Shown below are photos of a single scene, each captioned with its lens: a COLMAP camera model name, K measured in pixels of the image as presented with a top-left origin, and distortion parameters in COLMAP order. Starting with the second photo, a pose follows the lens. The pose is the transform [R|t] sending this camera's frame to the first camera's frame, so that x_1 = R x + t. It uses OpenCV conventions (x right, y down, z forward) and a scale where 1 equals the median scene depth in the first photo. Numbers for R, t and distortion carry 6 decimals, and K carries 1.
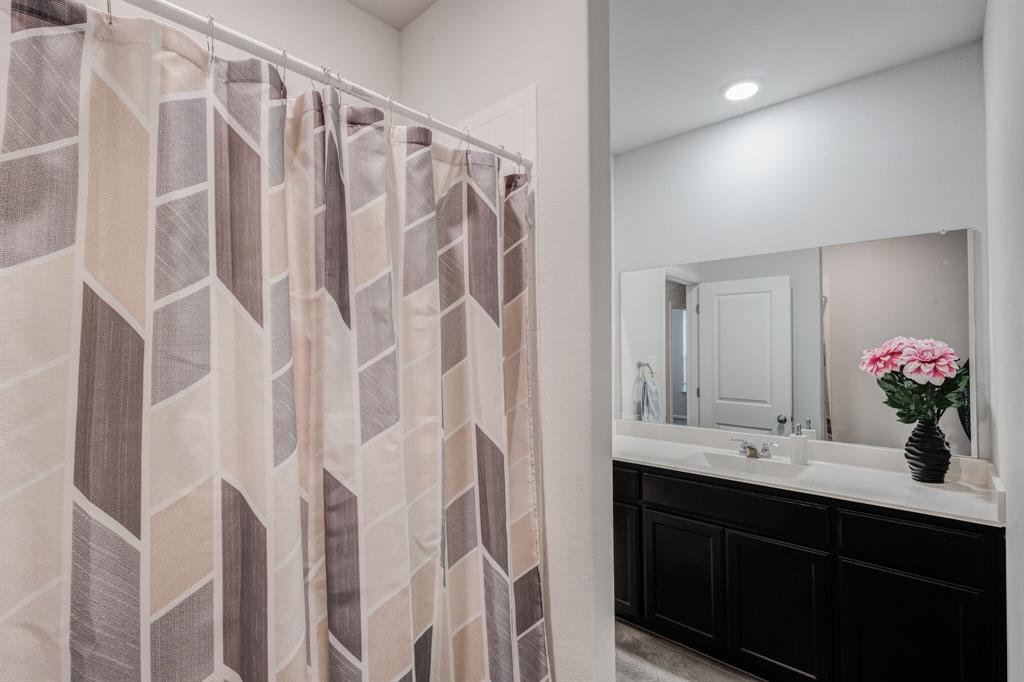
lens RADIAL K [[465.5, 0, 510.5], [0, 465.5, 340.0], [0, 0, 1]] dist [-0.000113, 0.001237]
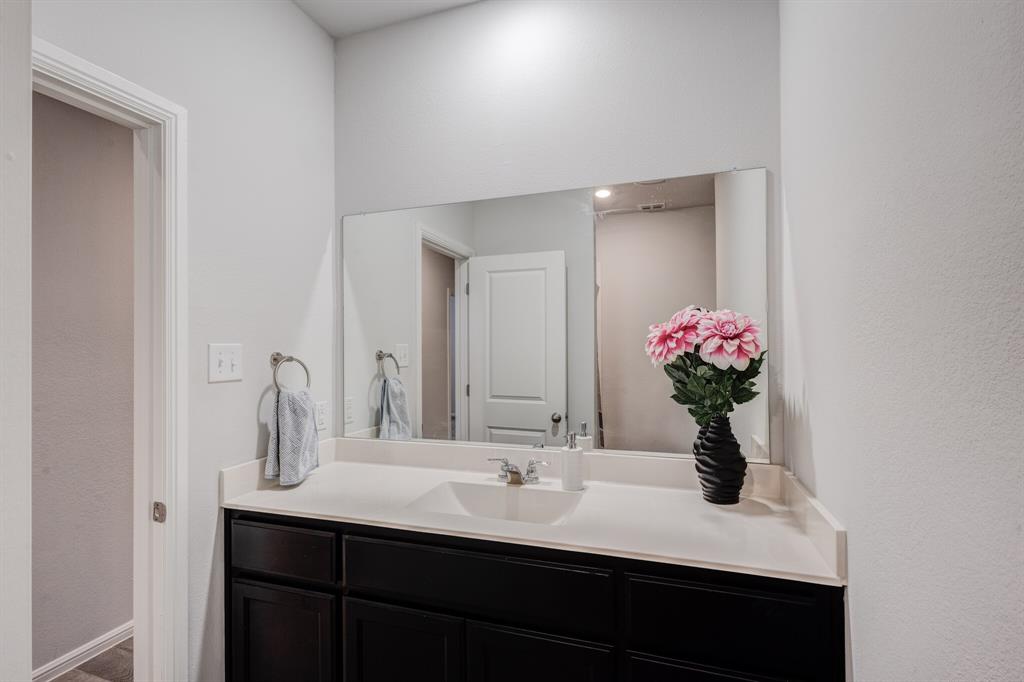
lens RADIAL K [[465.5, 0, 510.5], [0, 465.5, 340.0], [0, 0, 1]] dist [-0.000113, 0.001237]
pose [[0.913698, 0.001984, 0.406390, 0.273264], [-0.002876, 0.999995, 0.001586, 0.044583], [-0.406384, -0.002618, 0.913698, 0.436986]]
